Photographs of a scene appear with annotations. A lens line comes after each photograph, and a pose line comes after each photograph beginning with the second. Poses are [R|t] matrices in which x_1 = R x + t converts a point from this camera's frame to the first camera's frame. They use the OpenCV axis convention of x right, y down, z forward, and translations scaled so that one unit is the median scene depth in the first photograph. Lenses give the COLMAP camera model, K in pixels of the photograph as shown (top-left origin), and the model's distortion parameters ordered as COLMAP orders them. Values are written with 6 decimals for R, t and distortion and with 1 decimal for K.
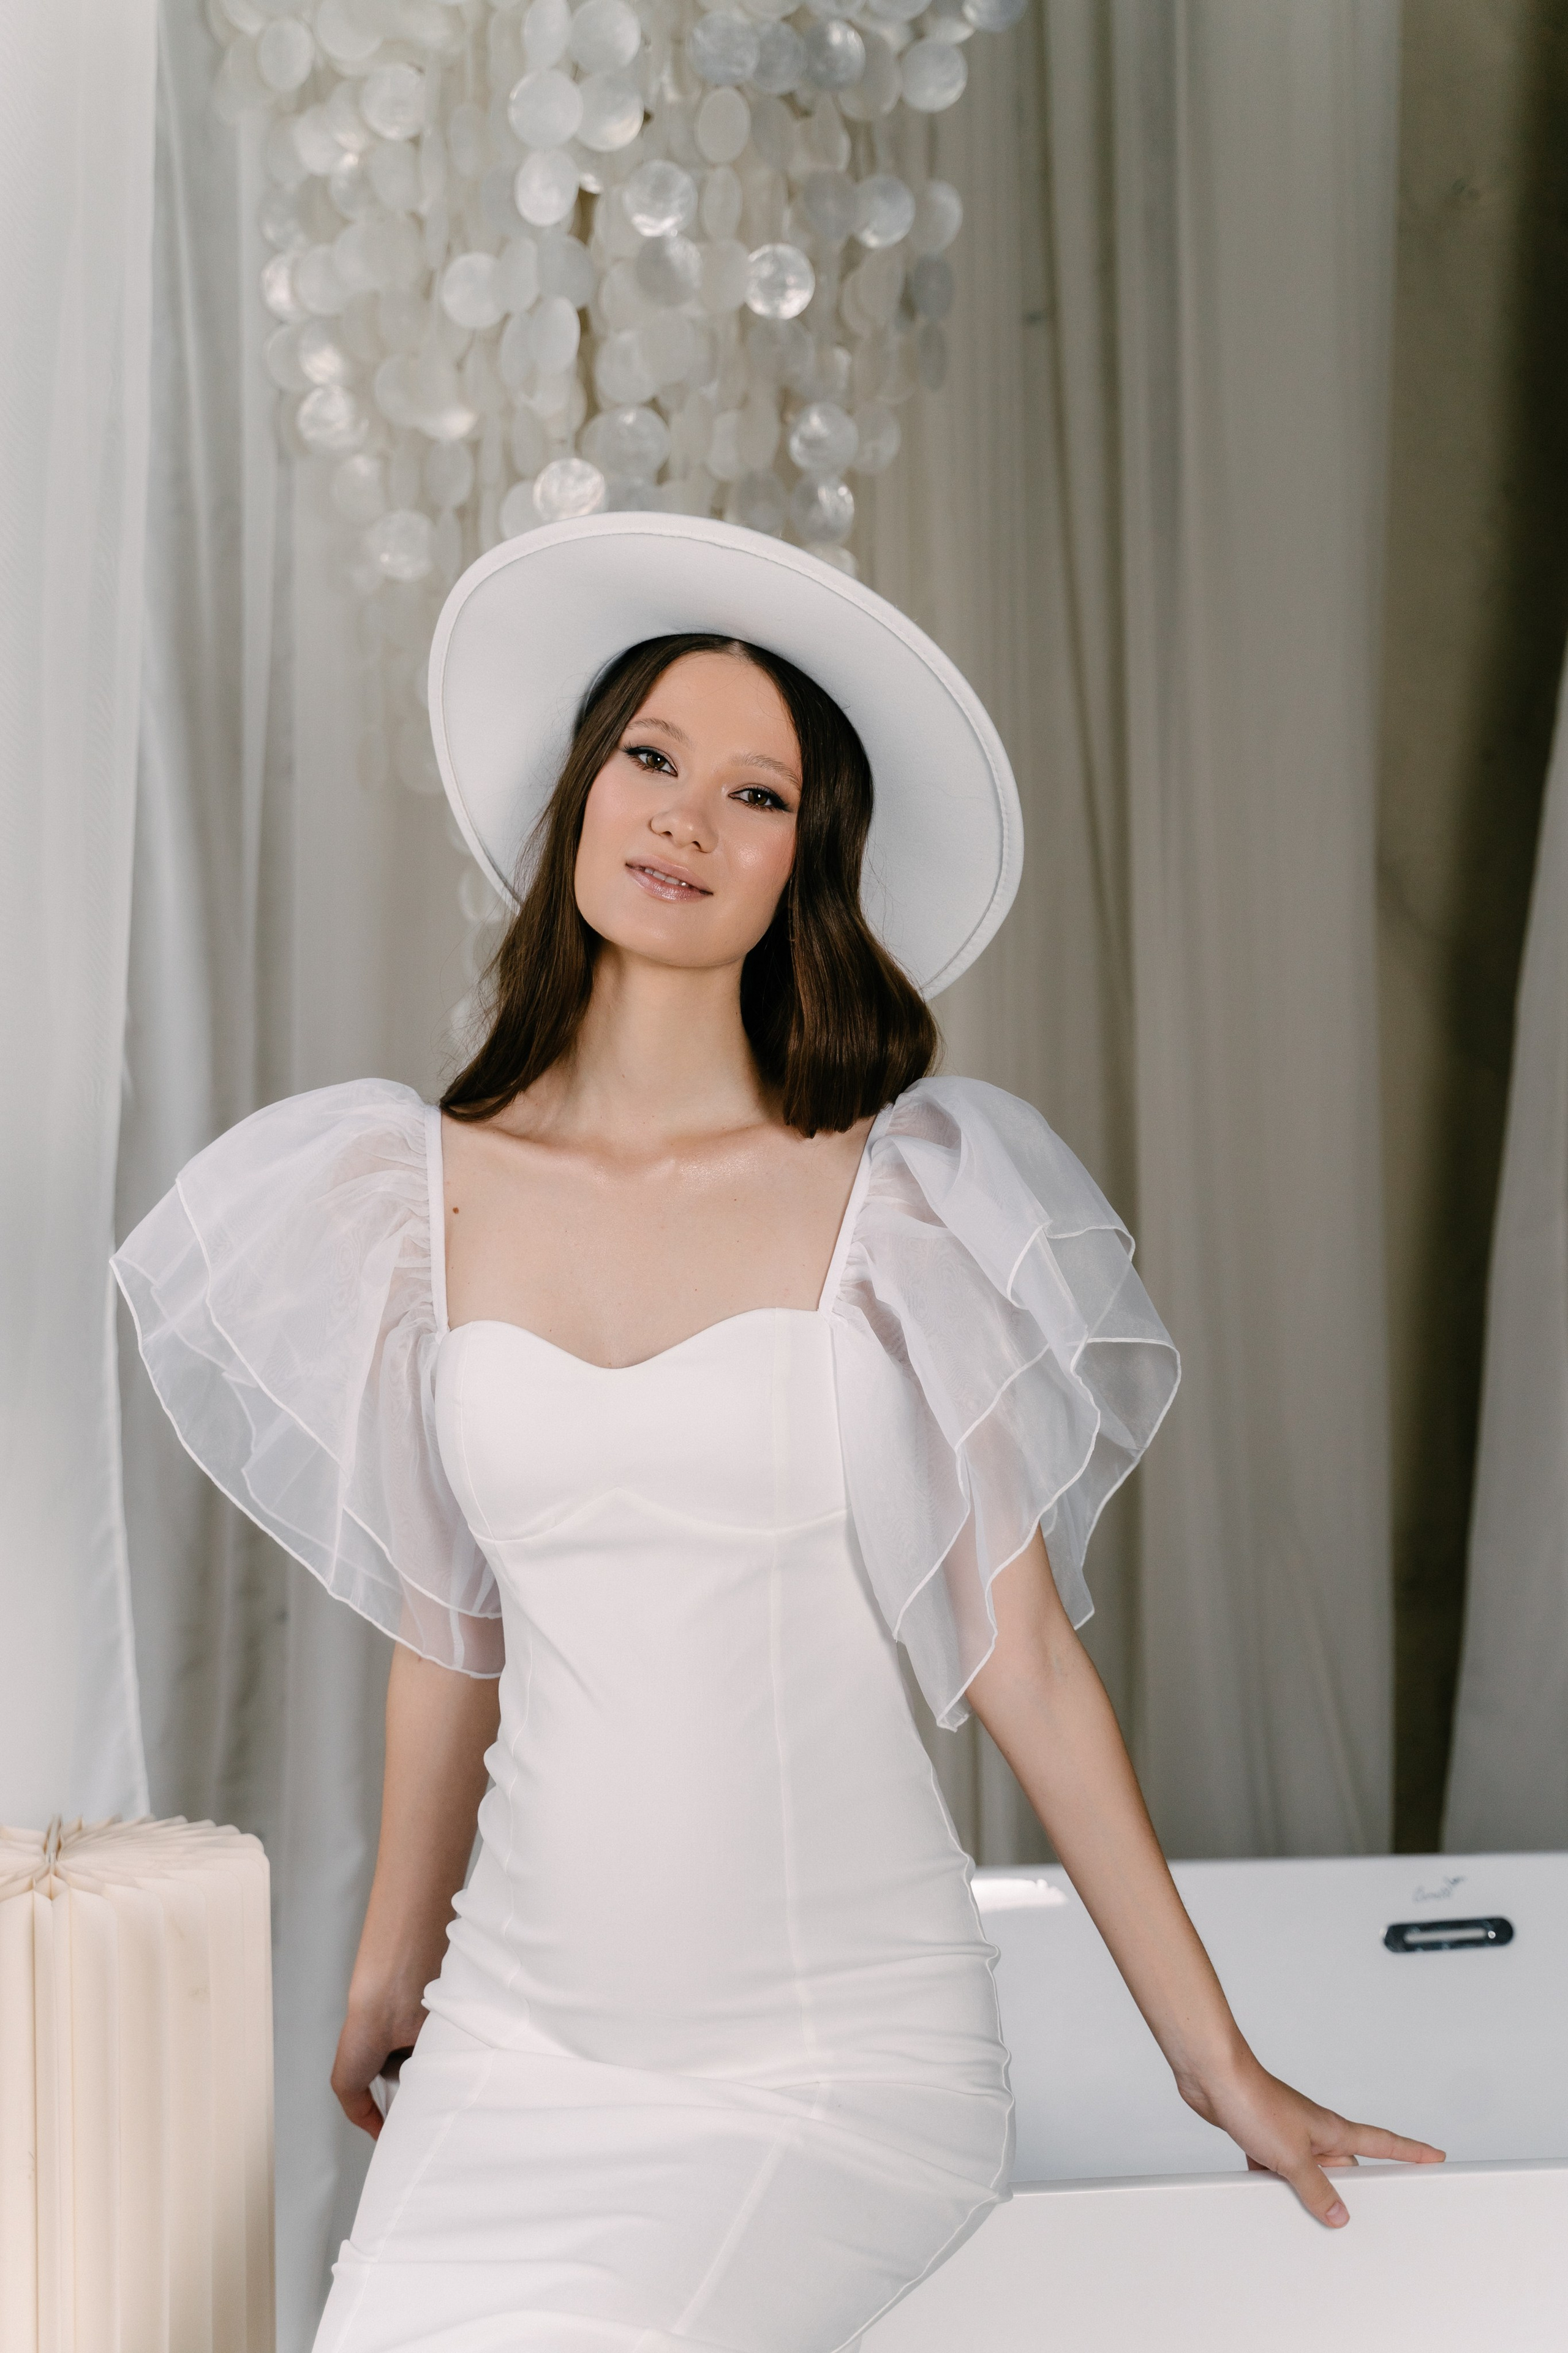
lens RADIAL K [[3883.6, 0, 803.3], [0, 3883.6, 1158.4], [0, 0, 1]] dist [0.066906, 0.000000]
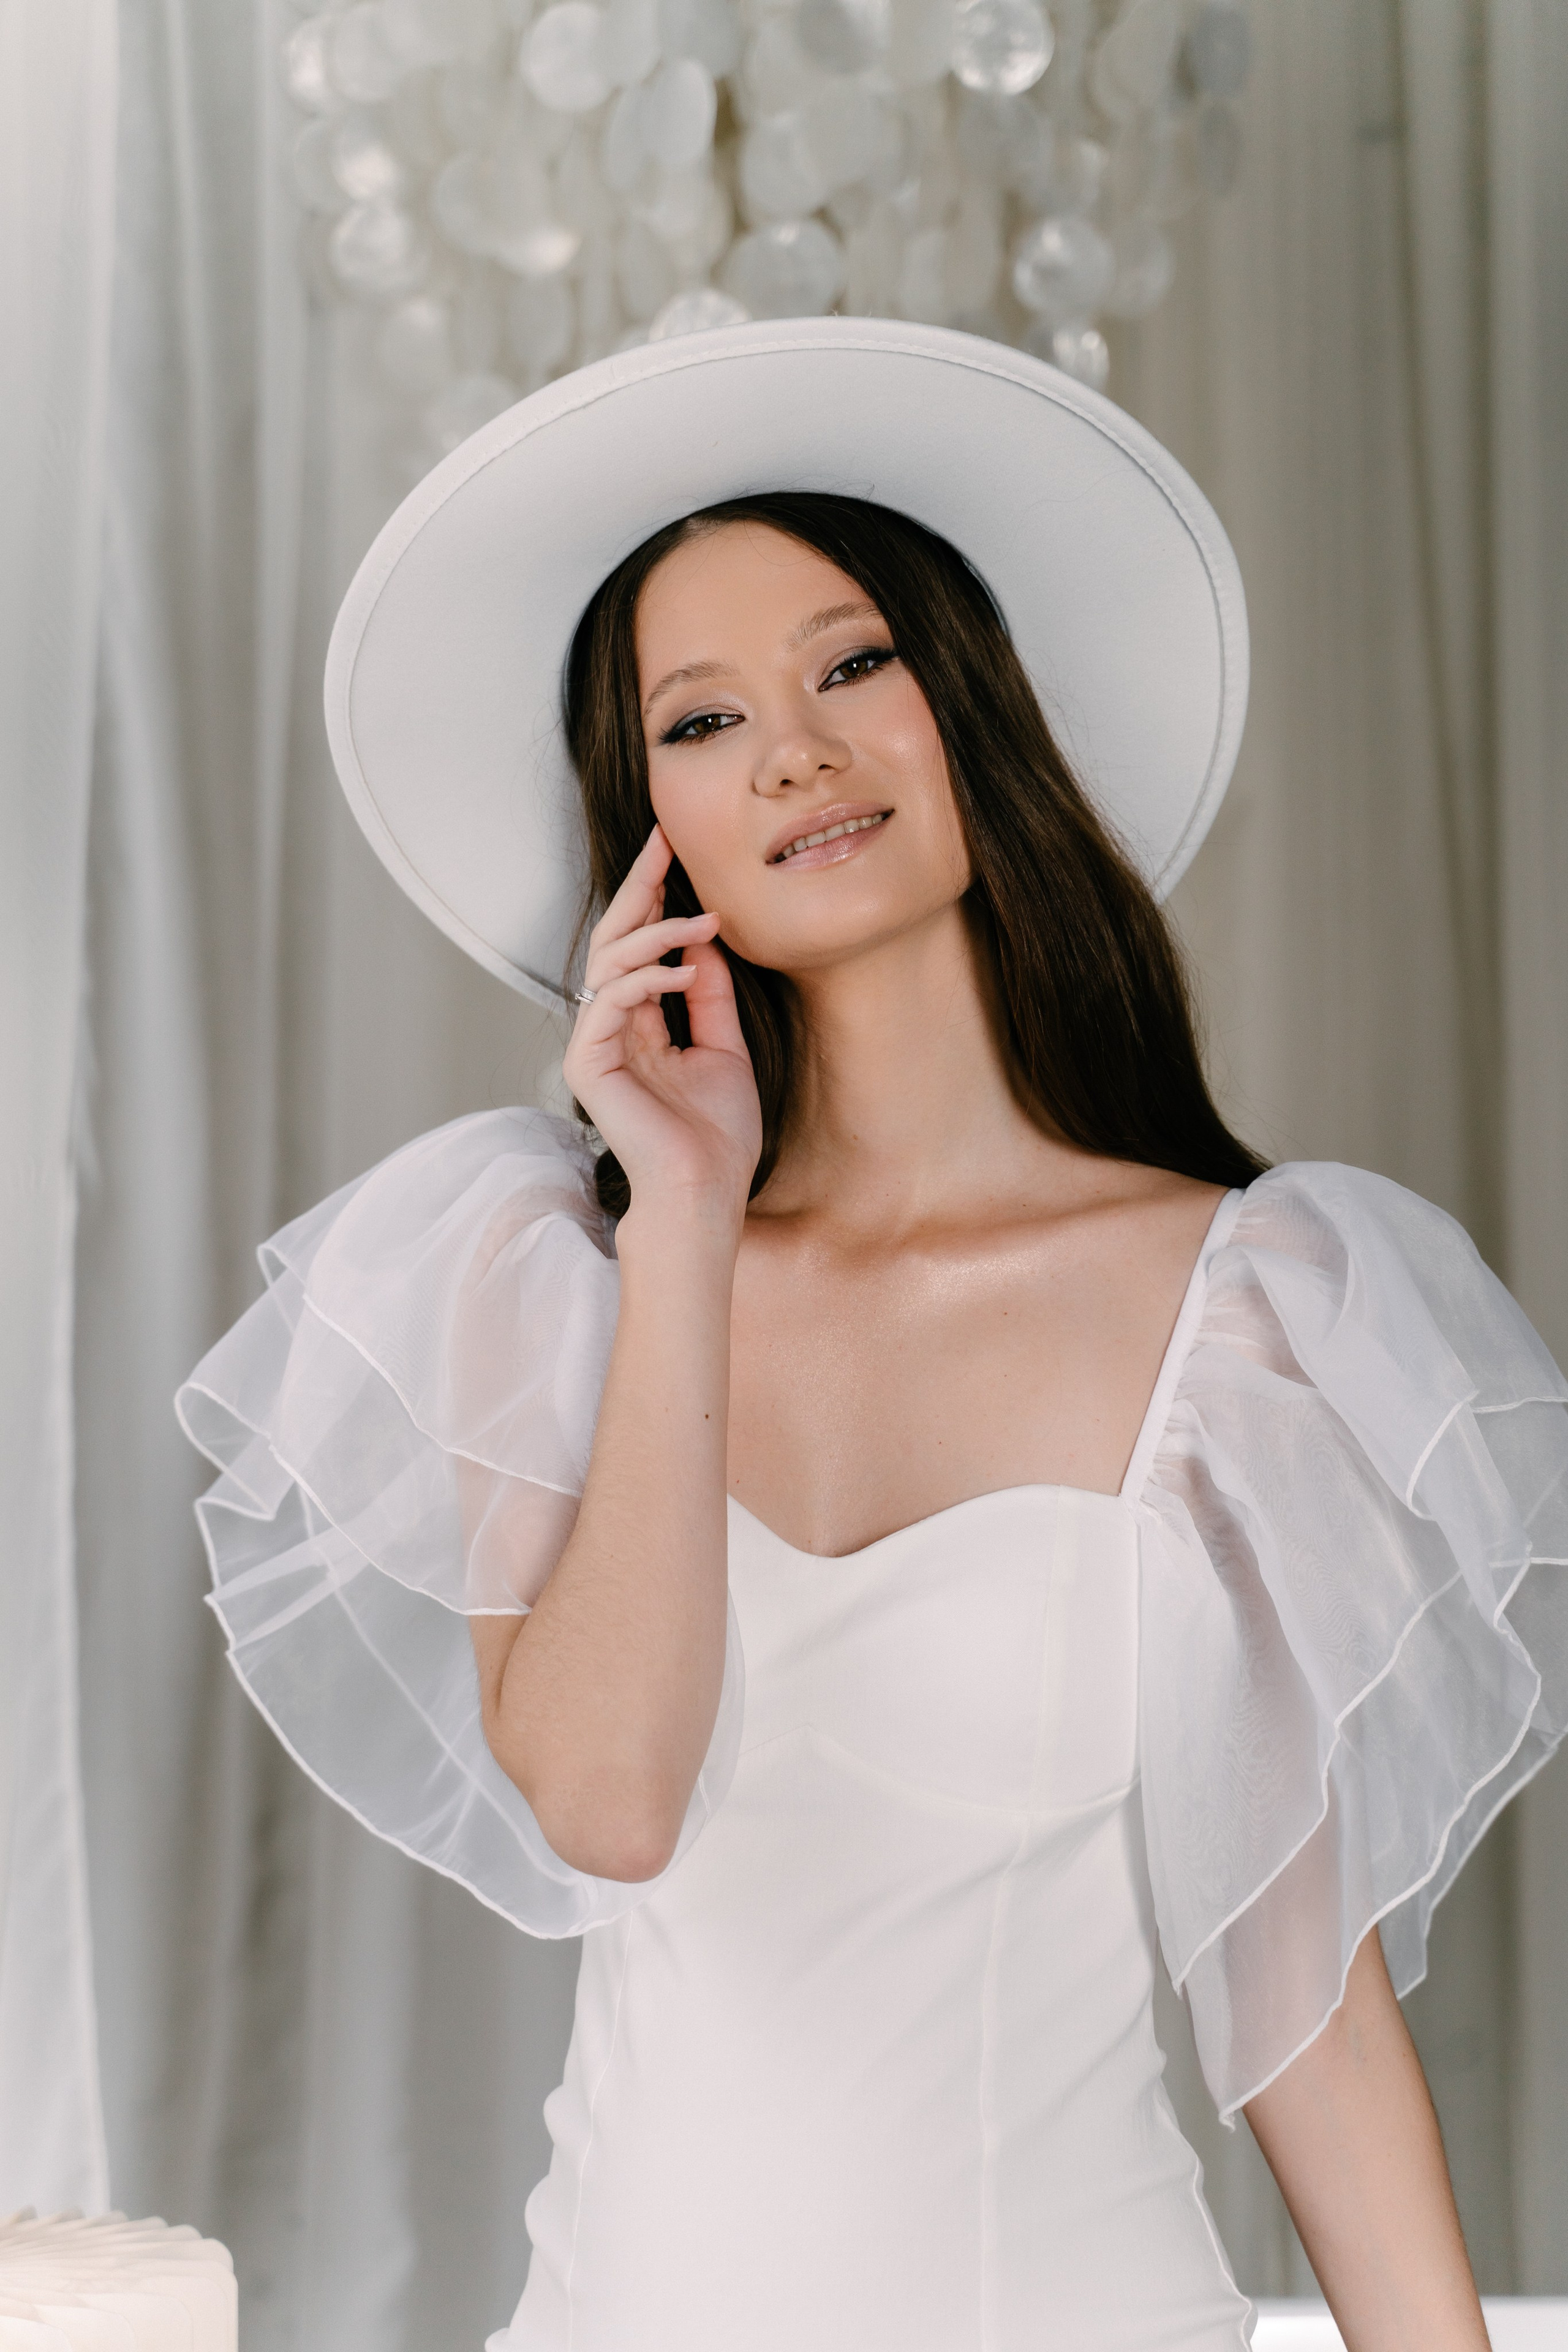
lens RADIAL K [[4894.5, 0, 767.9], [0, 4894.5, 1184.8], [0, 0, 1]] dist [0.166662, 0.000000]
pose [[0.997679, 0.006247, -0.067813, 0.013358], [-0.008407, 0.999465, -0.031611, 0.010941], [0.067579, 0.032108, 0.997197, 0.108288]]
